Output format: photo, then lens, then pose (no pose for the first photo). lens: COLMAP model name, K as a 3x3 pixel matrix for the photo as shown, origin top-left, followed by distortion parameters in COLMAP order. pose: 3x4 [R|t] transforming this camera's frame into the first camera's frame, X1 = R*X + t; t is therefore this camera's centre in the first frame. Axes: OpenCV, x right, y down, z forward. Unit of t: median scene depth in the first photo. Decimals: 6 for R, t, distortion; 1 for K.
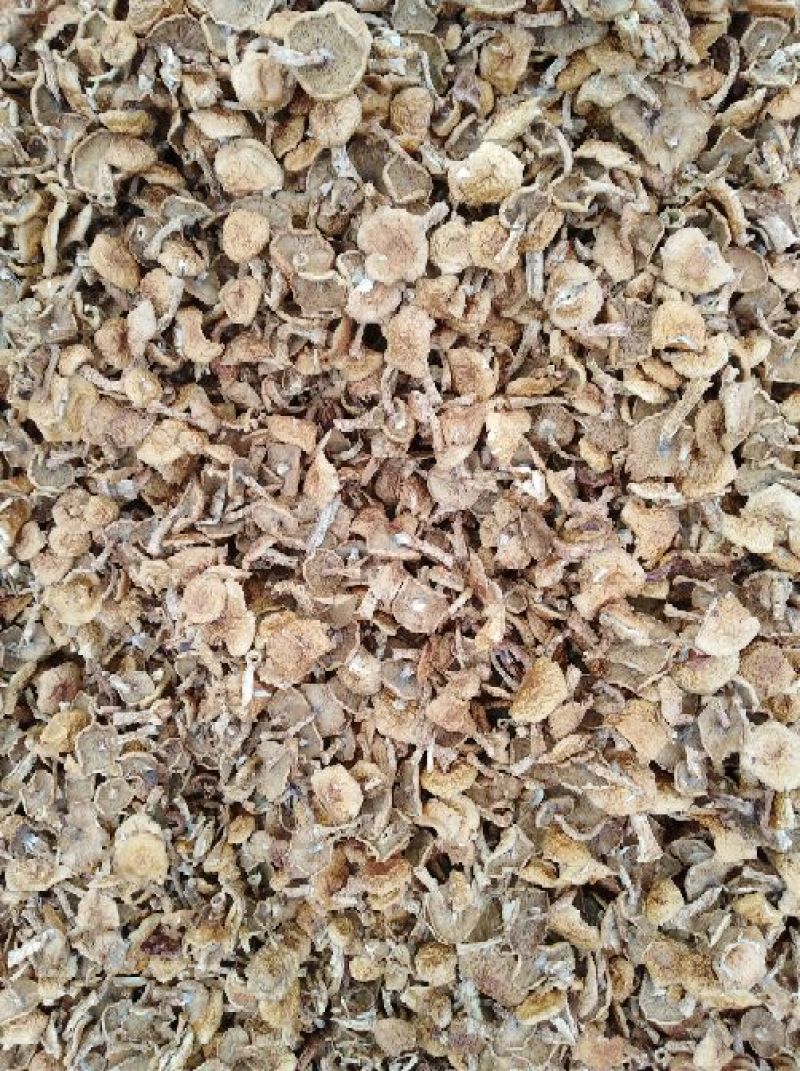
lens RADIAL K [[831.1, 0, 400.0], [0, 831.1, 535.5], [0, 0, 1]] dist [0.037719, -0.071814]
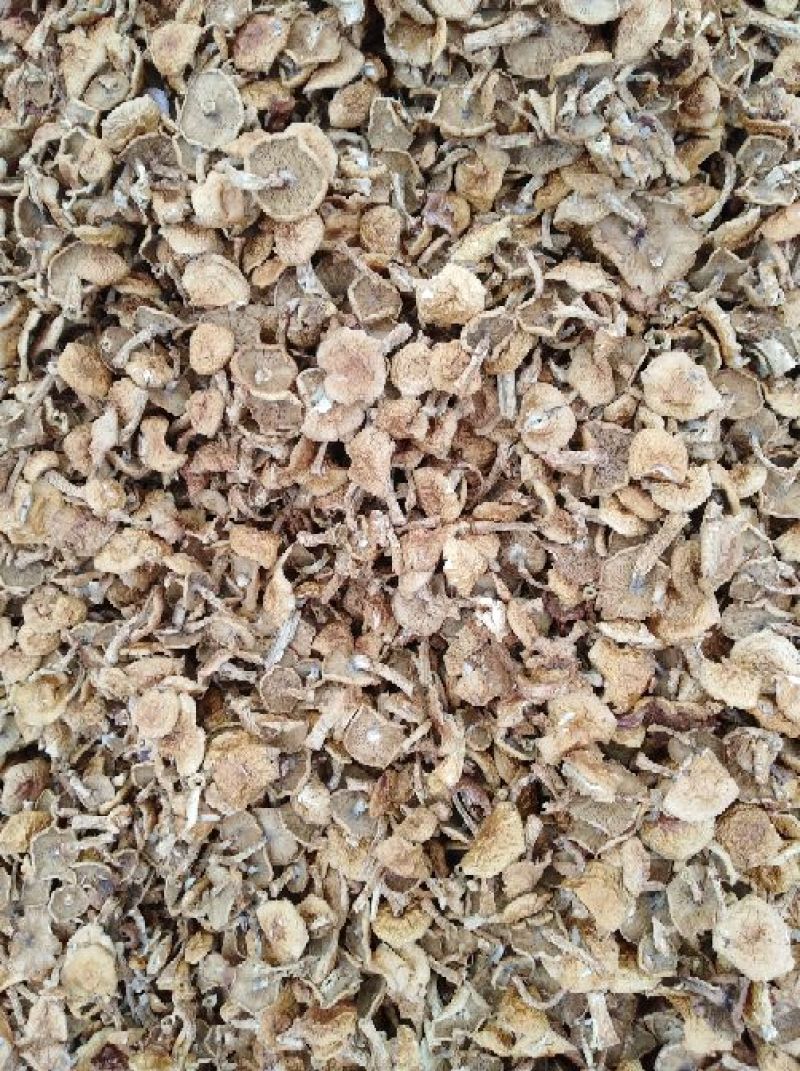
lens RADIAL K [[831.1, 0, 400.0], [0, 831.1, 535.5], [0, 0, 1]] dist [0.037719, -0.071814]
pose [[0.994937, 0.043877, -0.090421, 0.130898], [-0.049492, 0.996921, -0.060818, -0.087781], [0.087474, 0.064985, 0.994045, 0.053750]]
